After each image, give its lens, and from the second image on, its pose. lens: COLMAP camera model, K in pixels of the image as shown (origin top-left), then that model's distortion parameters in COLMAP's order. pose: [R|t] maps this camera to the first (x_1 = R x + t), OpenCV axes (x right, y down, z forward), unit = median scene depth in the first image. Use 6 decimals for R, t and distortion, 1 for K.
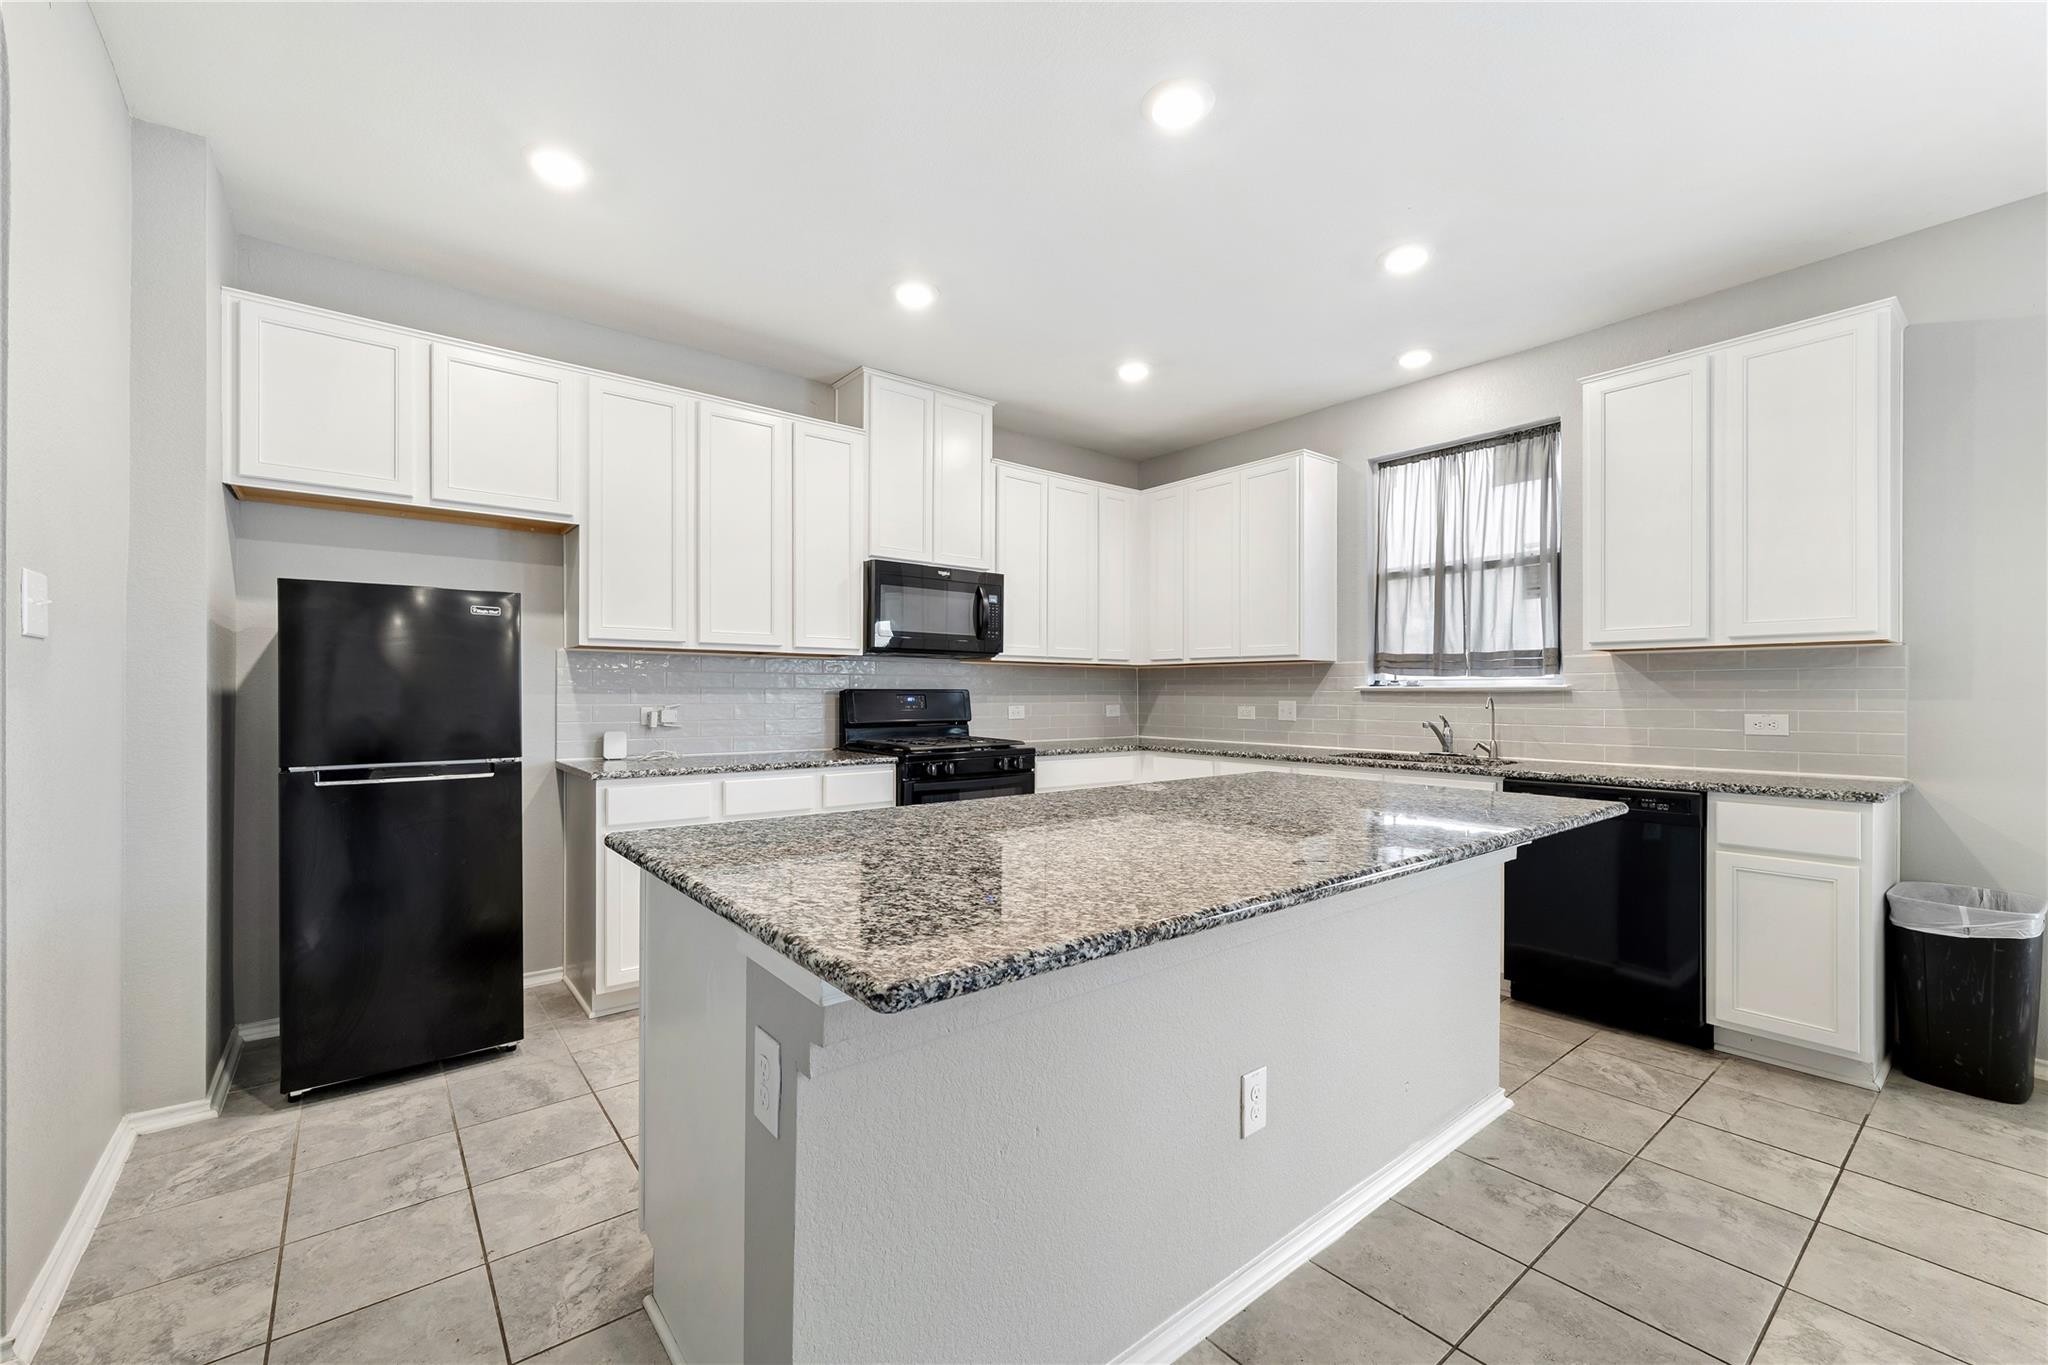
lens RADIAL K [[832.8, 0, 1026.2], [0, 832.8, 695.8], [0, 0, 1]] dist [-0.000472, -0.000193]
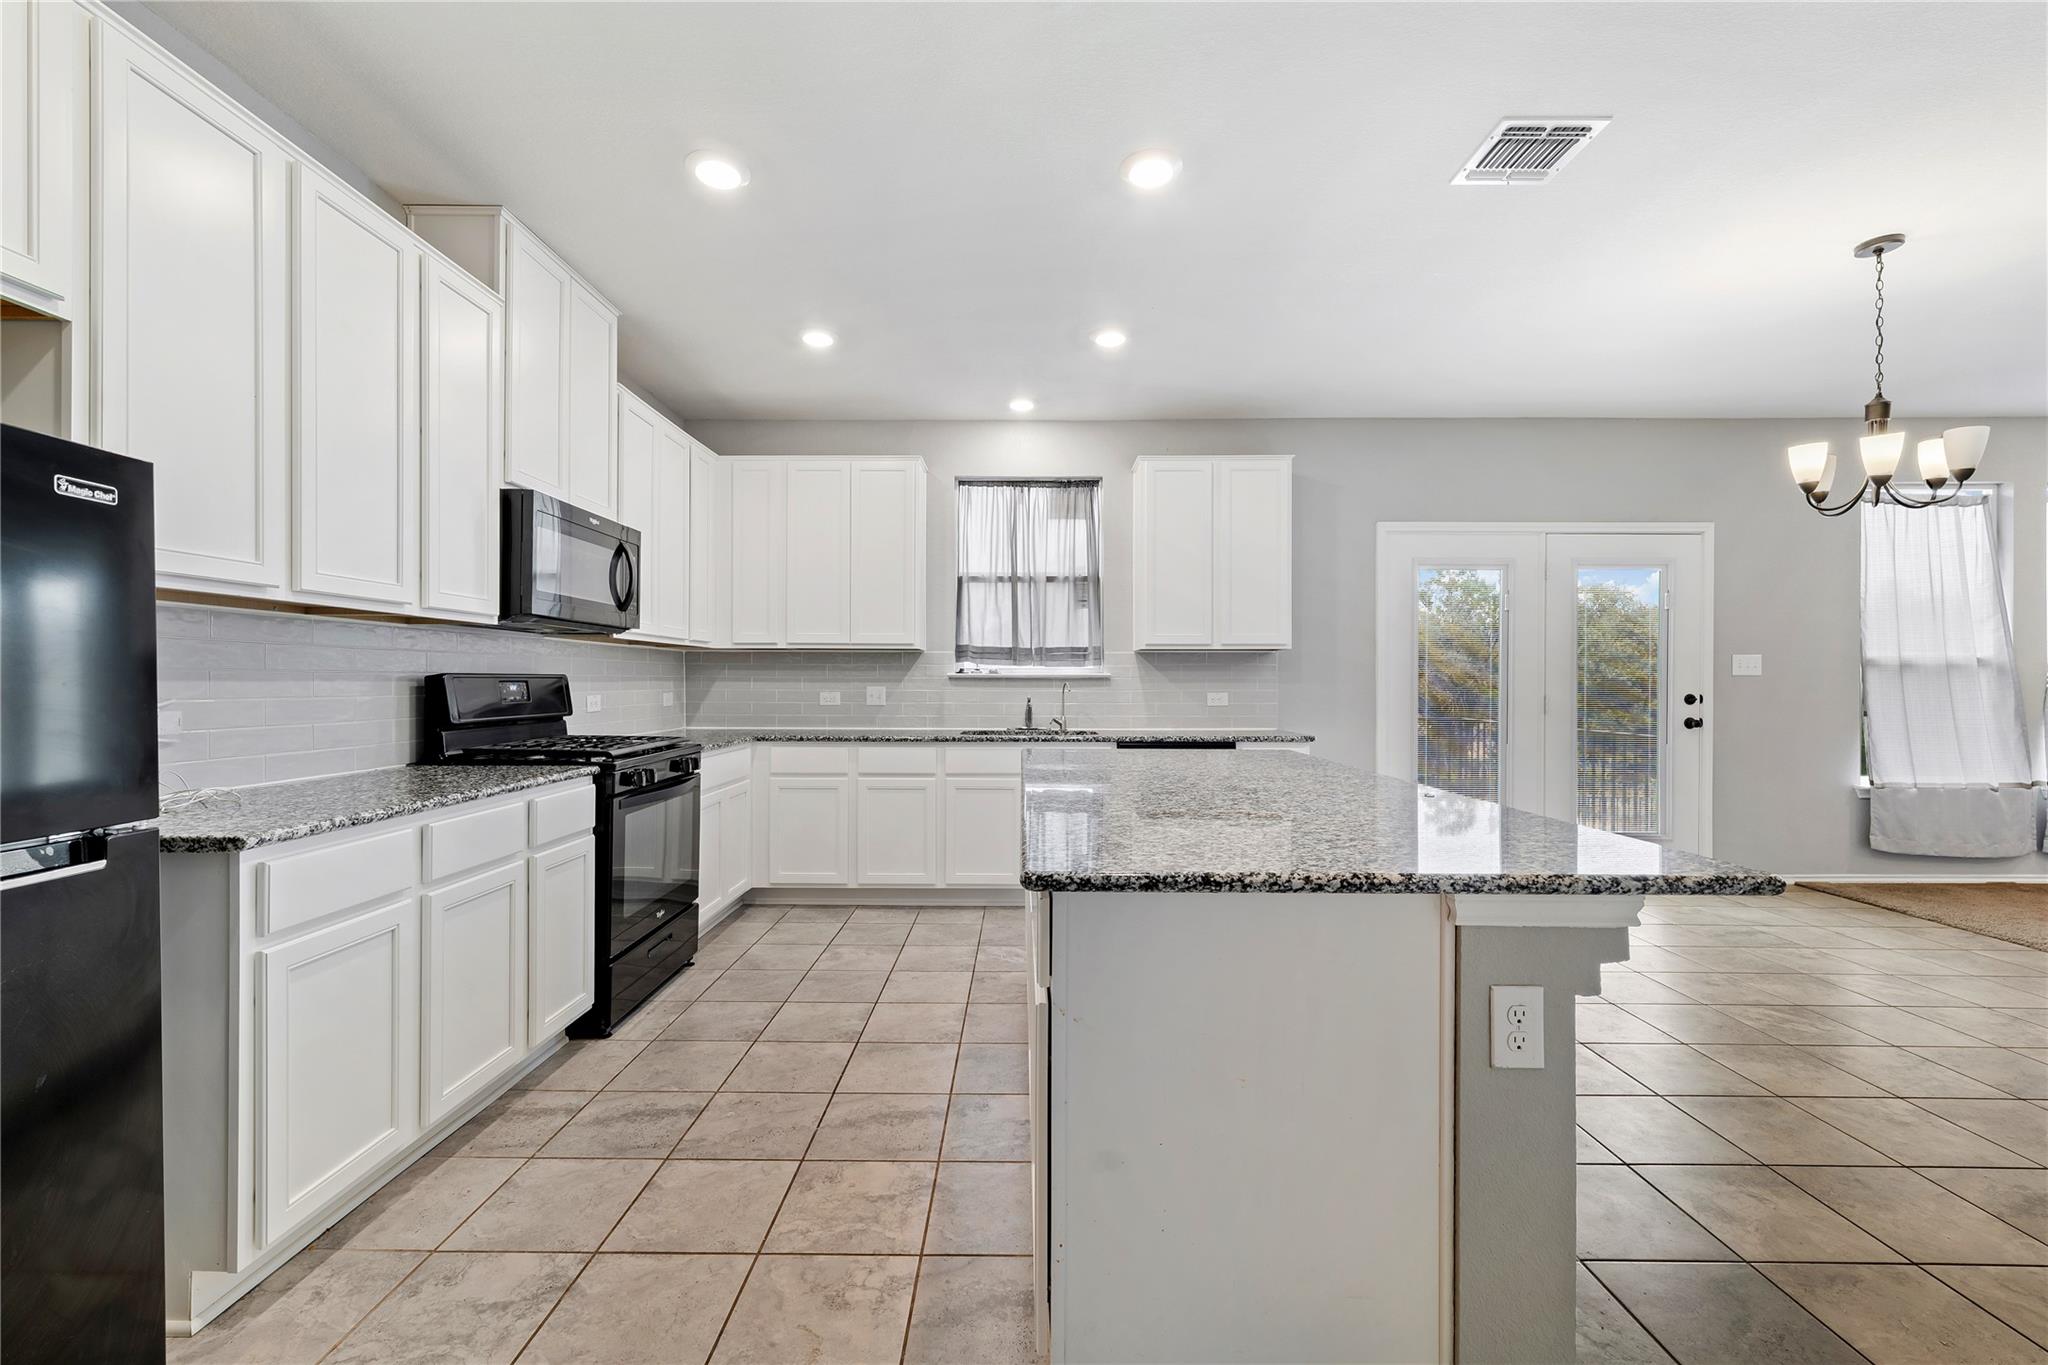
lens RADIAL K [[824.7, 0, 1024.0], [0, 824.7, 682.5], [0, 0, 1]] dist [0.000415, 0.000056]
pose [[0.628337, -0.002838, 0.777936, -0.453383], [0.001465, 0.999996, 0.002464, -0.001528], [-0.777940, -0.000409, 0.628339, 0.230361]]
